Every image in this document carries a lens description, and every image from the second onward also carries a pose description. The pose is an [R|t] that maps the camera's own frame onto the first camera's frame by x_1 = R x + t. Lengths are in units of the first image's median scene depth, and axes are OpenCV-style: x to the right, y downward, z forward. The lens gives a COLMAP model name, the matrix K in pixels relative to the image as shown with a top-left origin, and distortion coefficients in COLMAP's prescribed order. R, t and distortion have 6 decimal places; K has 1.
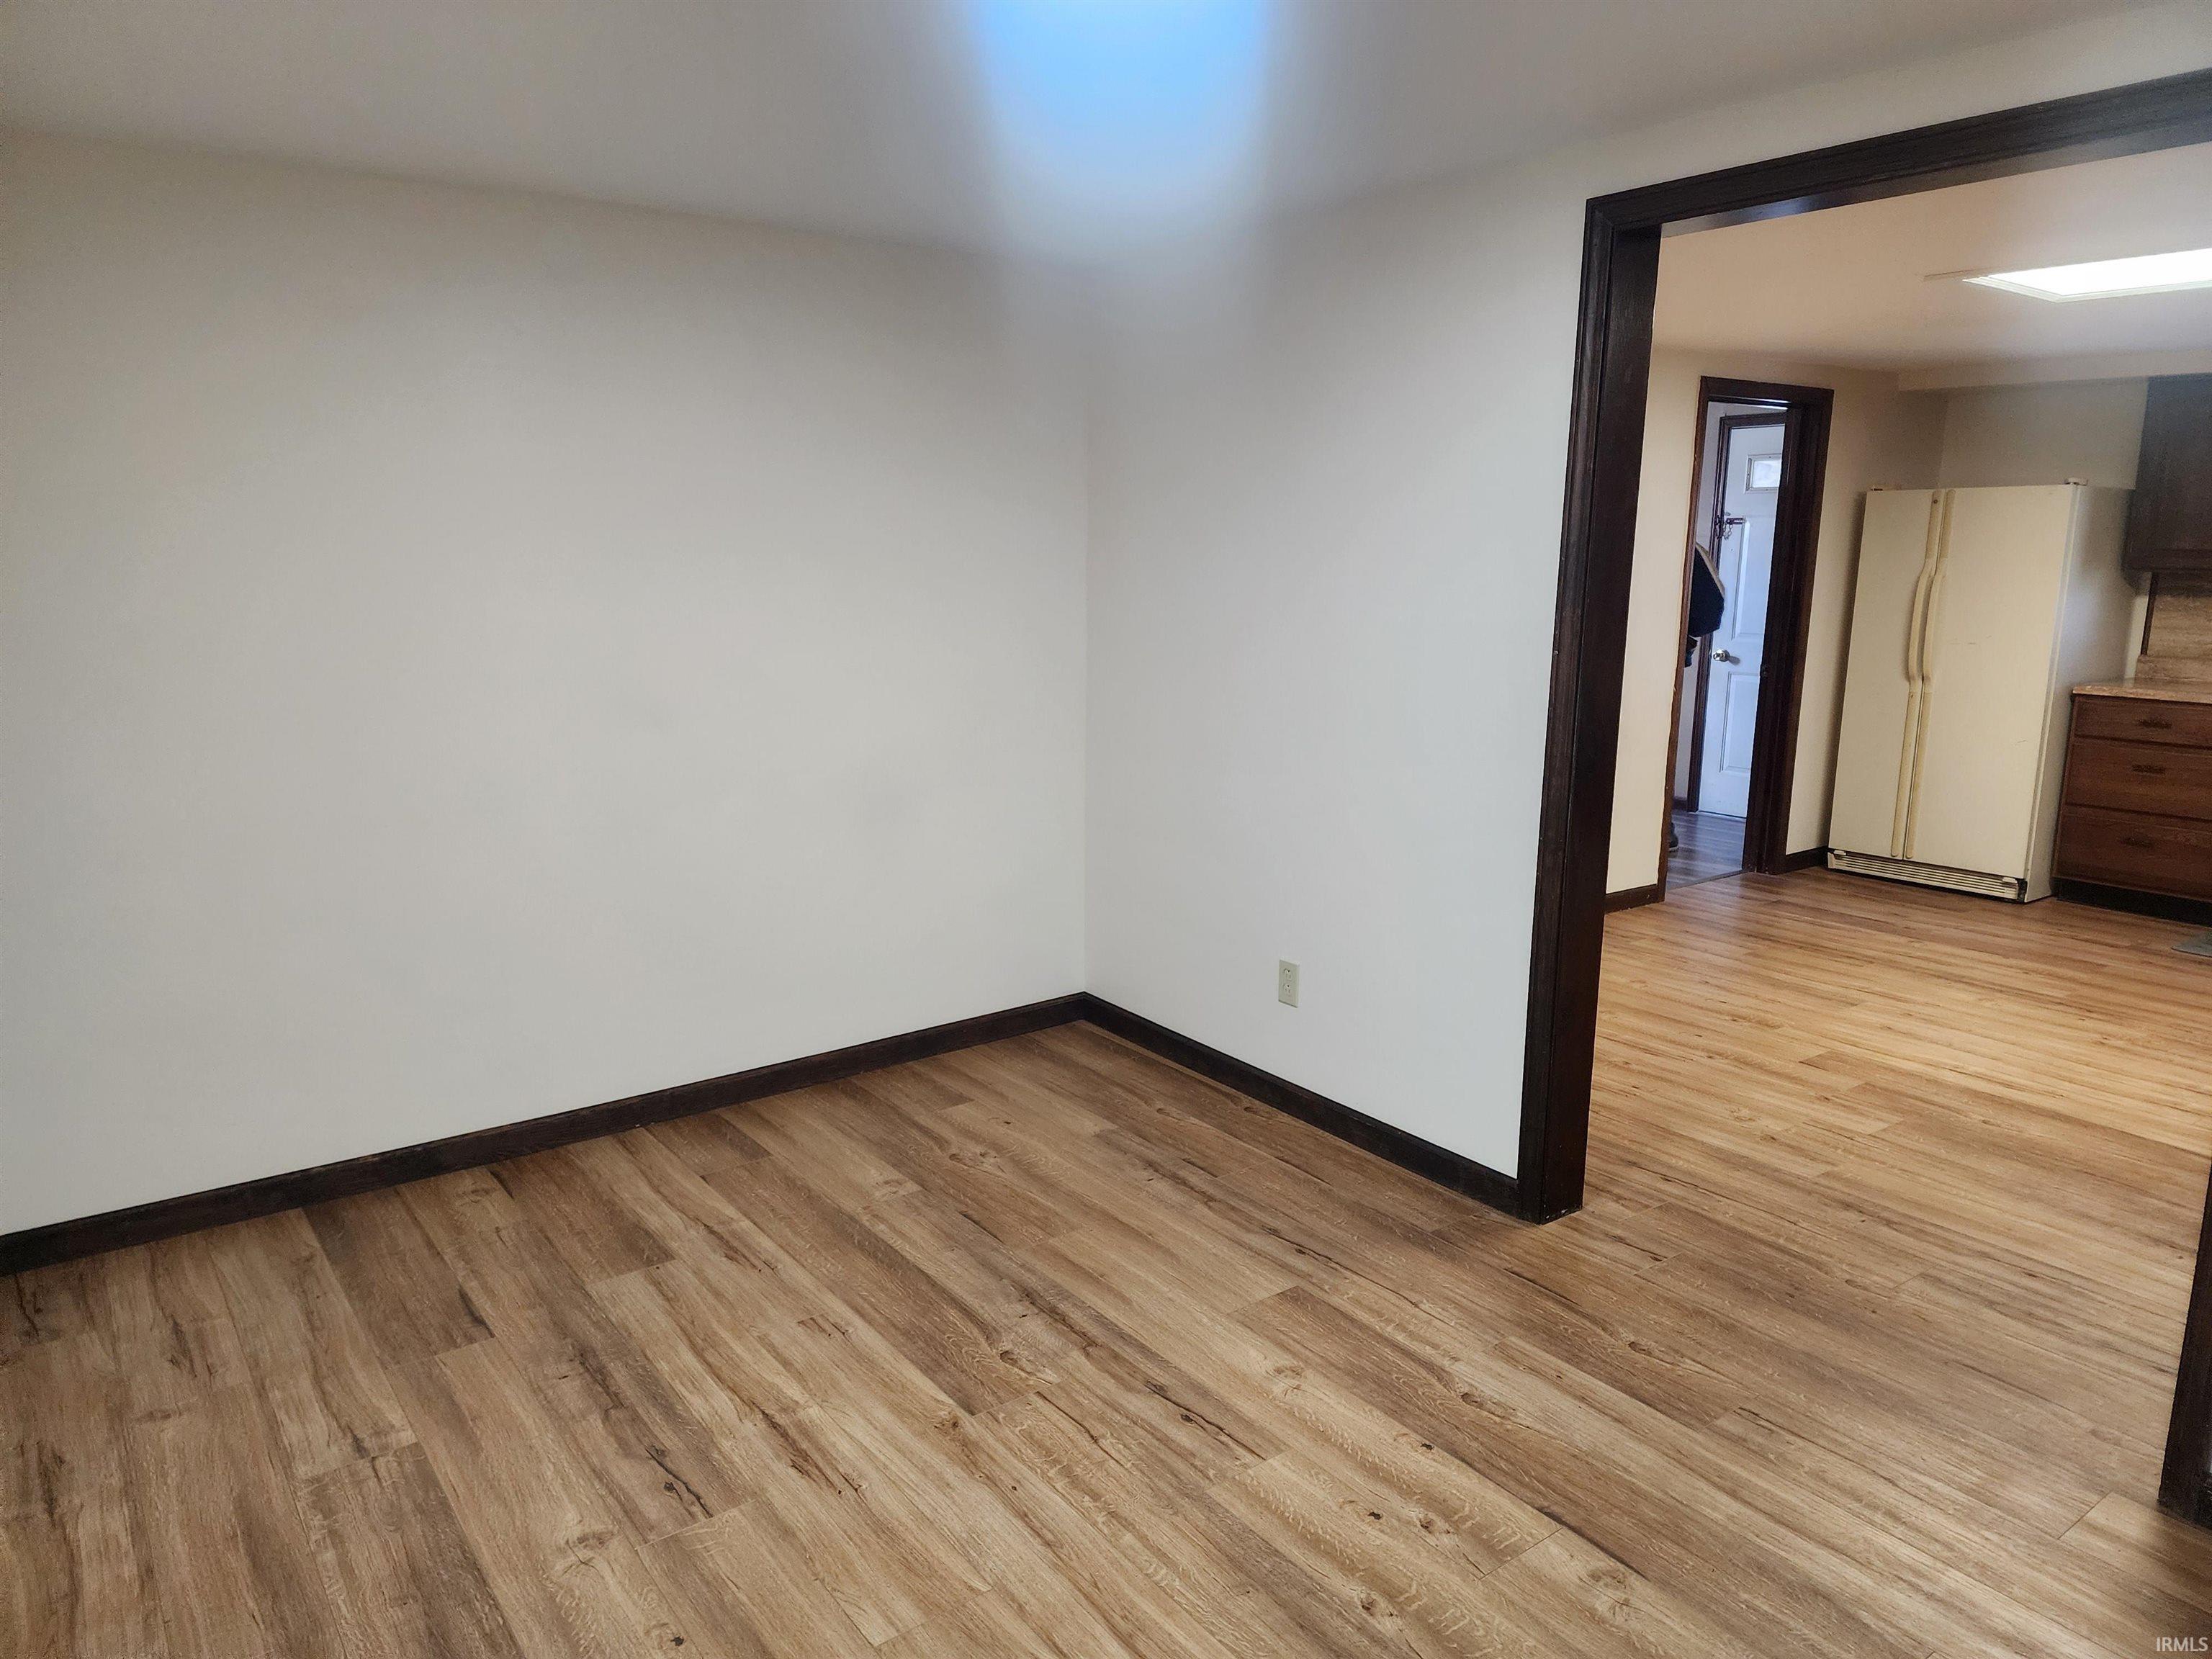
lens RADIAL K [[1486.2, 0, 1090.6], [0, 1486.2, 825.3], [0, 0, 1]] dist [0.088899, -0.079252]
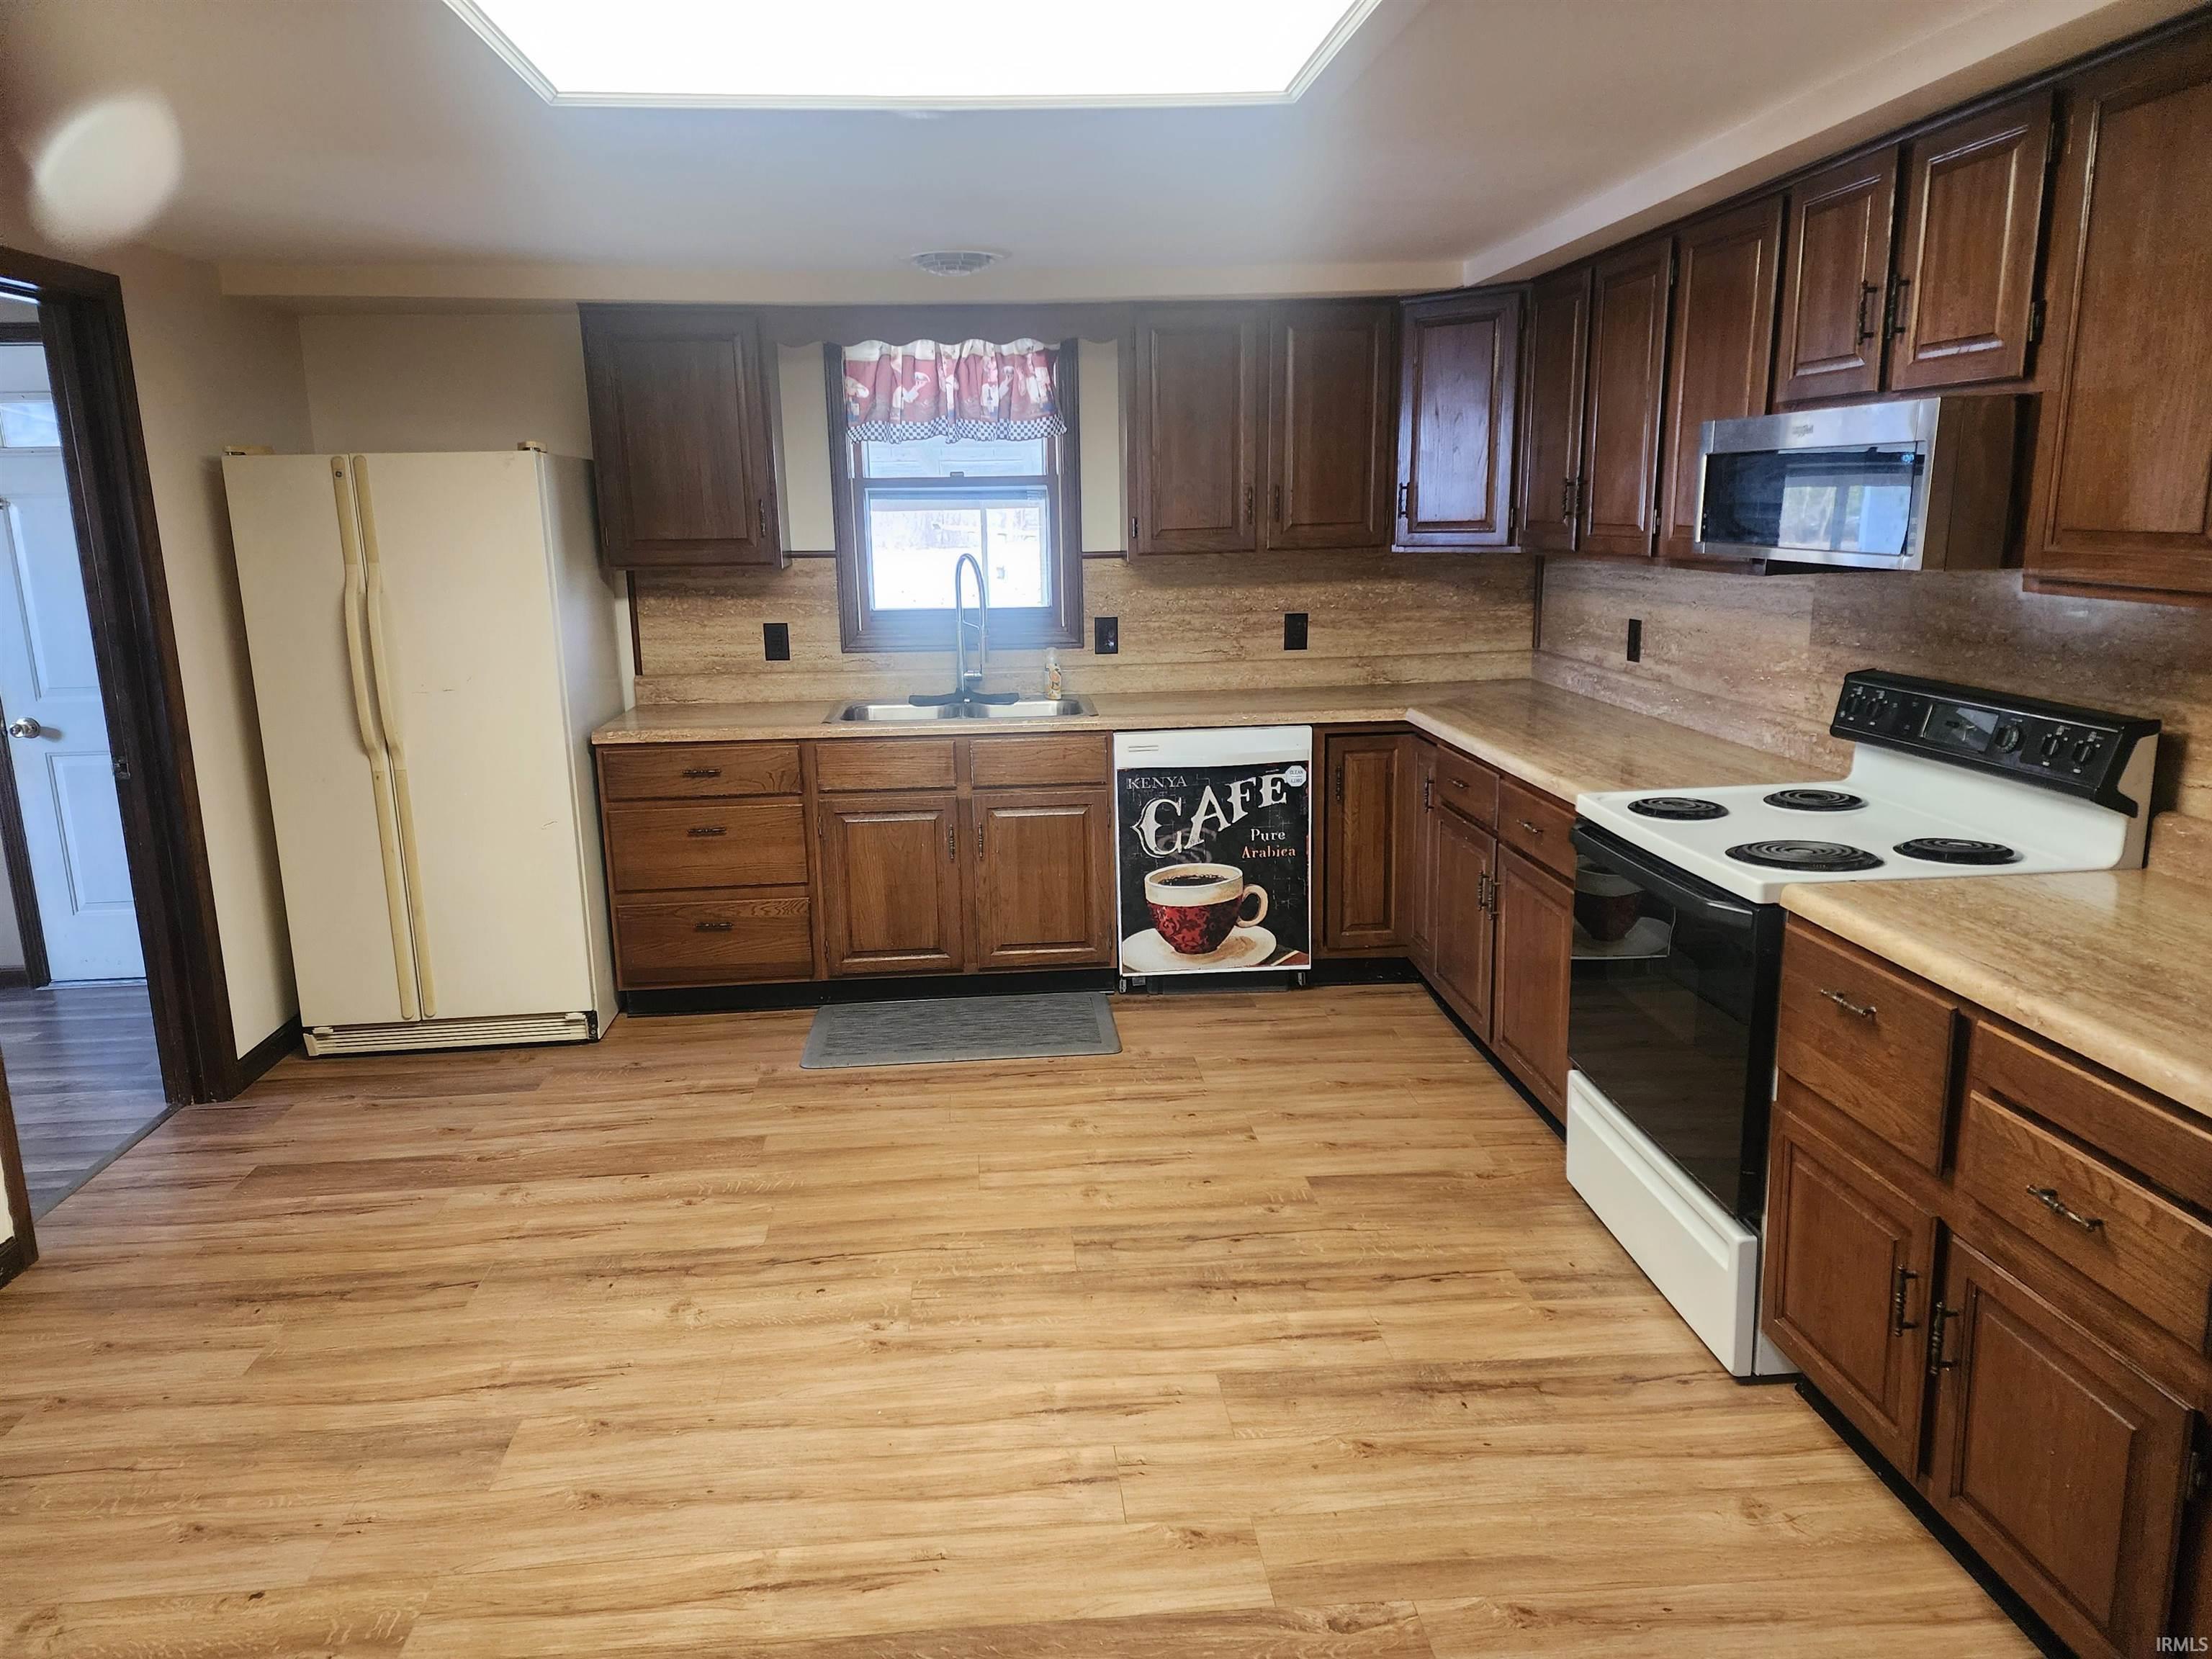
lens RADIAL K [[1486.2, 0, 1090.6], [0, 1486.2, 825.3], [0, 0, 1]] dist [0.088899, -0.079252]
pose [[0.528838, -0.199565, 0.824927, 0.181130], [0.184311, 0.975771, 0.117900, -0.091634], [-0.828468, 0.089693, 0.552807, 0.425335]]
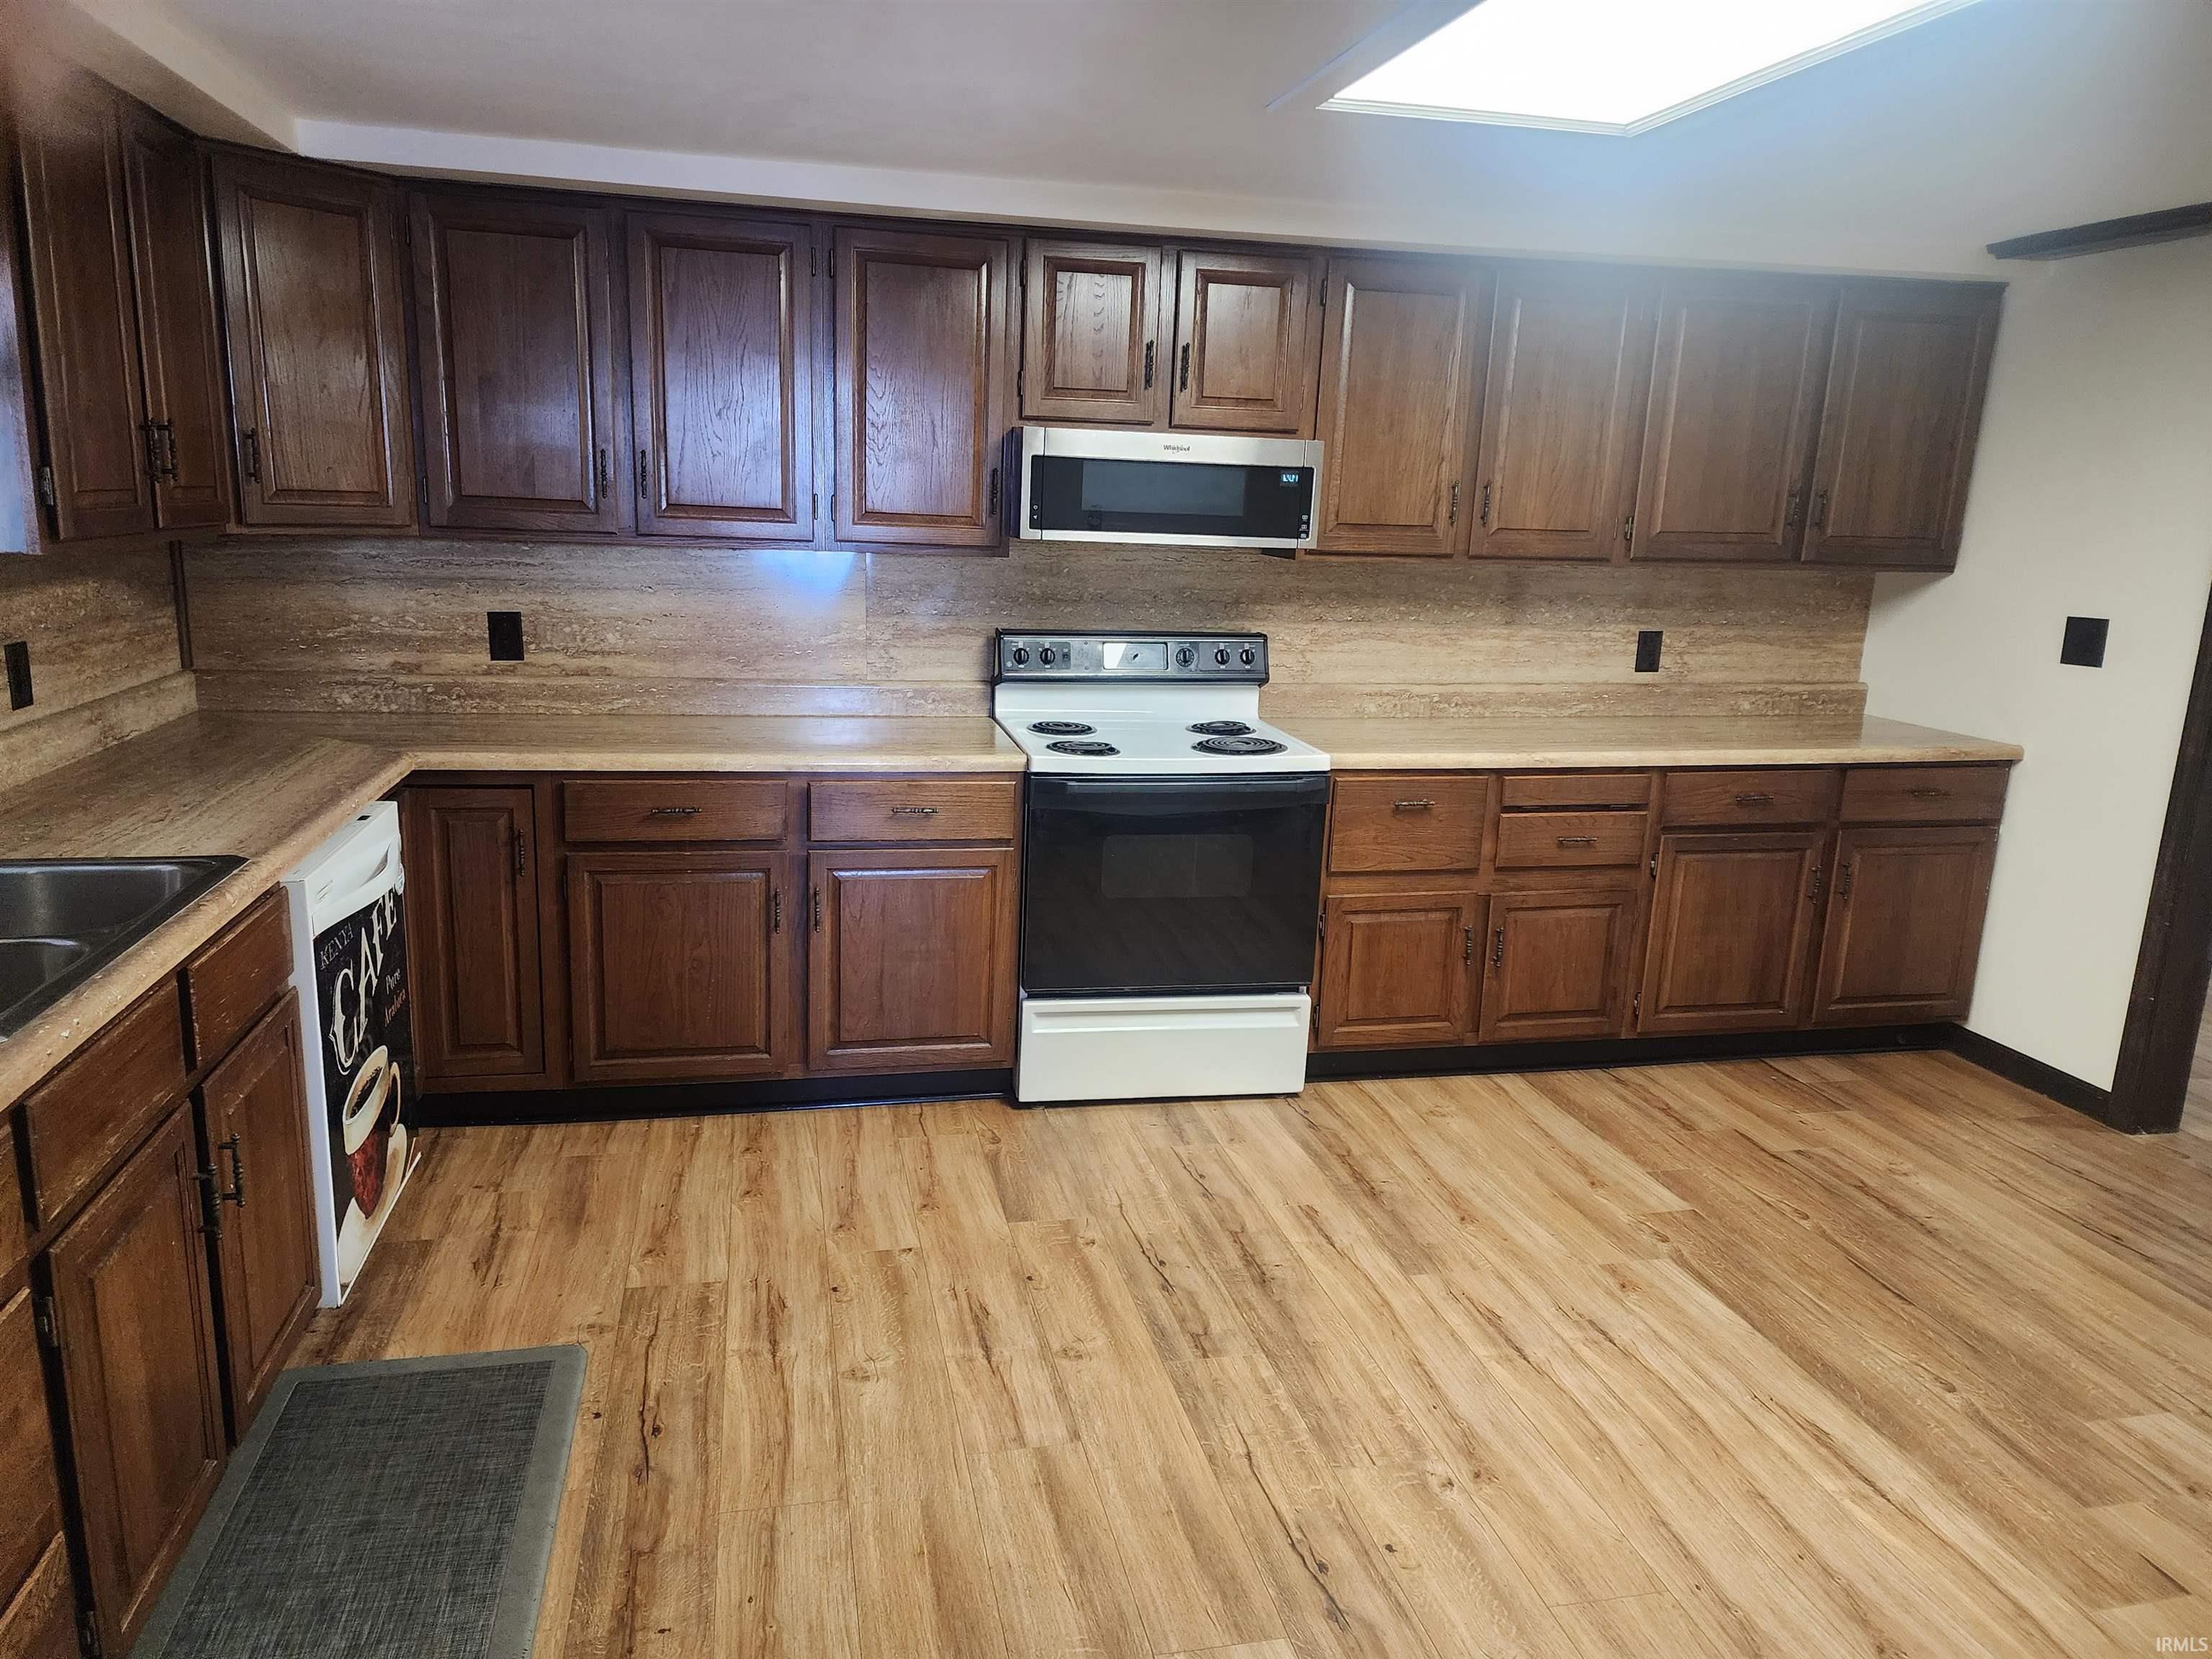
lens RADIAL K [[1486.2, 0, 1090.6], [0, 1486.2, 825.3], [0, 0, 1]] dist [0.088899, -0.079252]
pose [[-0.913122, -0.127171, 0.387345, 0.458175], [0.034666, 0.922443, 0.384573, -0.206372], [-0.406211, 0.364590, -0.837895, 1.060394]]
